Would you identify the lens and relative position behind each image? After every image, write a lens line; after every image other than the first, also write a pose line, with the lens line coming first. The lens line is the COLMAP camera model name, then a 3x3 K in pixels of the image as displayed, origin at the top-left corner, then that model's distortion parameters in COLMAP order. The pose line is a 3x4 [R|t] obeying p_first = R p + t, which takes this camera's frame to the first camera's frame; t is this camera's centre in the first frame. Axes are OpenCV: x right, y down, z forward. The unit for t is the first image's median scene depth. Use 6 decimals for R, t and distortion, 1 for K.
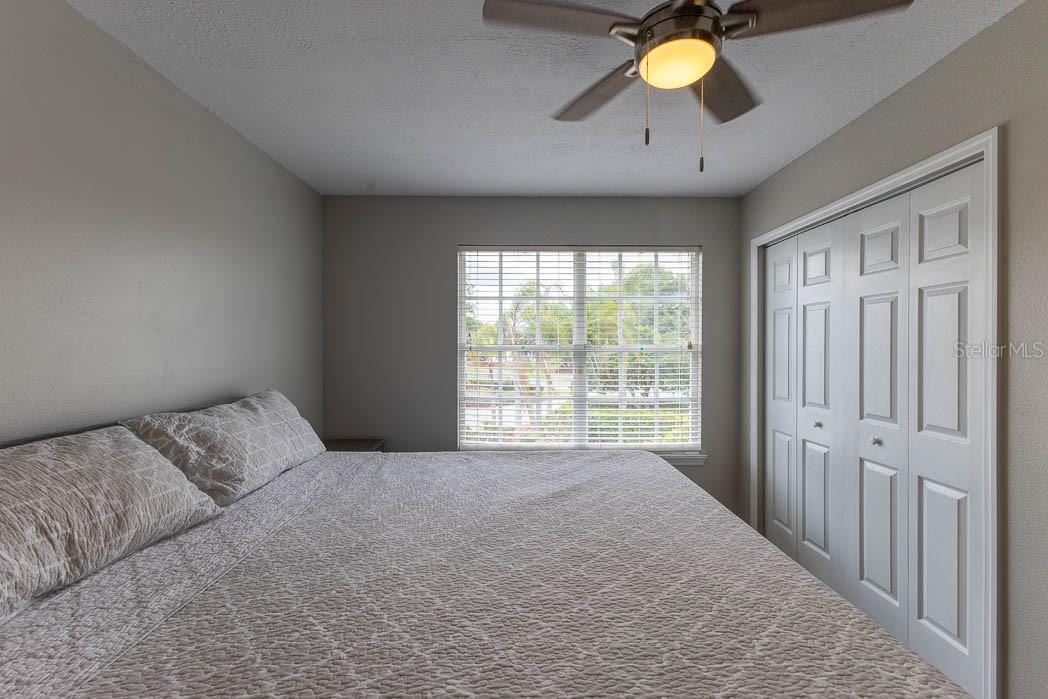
lens RADIAL K [[457.0, 0, 524.0], [0, 457.0, 347.4], [0, 0, 1]] dist [0.010405, -0.000989]
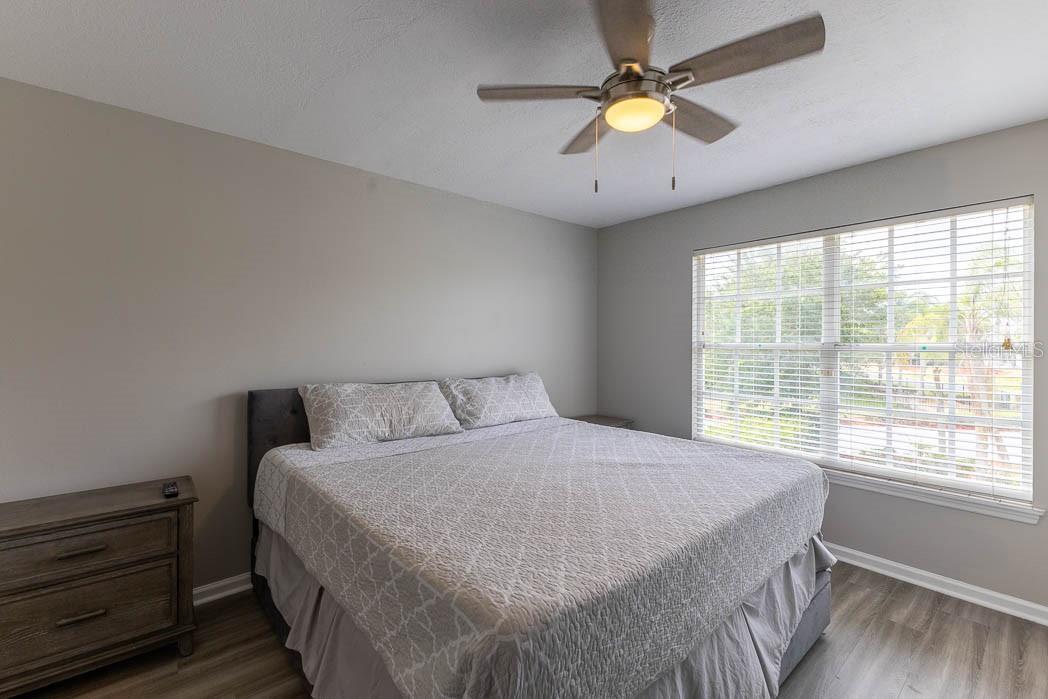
lens RADIAL K [[457.0, 0, 520.2], [0, 457.0, 346.8], [0, 0, 1]] dist [0.010405, -0.000989]
pose [[0.638573, 0.007679, -0.769523, 0.429237], [-0.005730, 0.999970, 0.005224, 0.000757], [0.769540, 0.001073, 0.638598, -0.006501]]
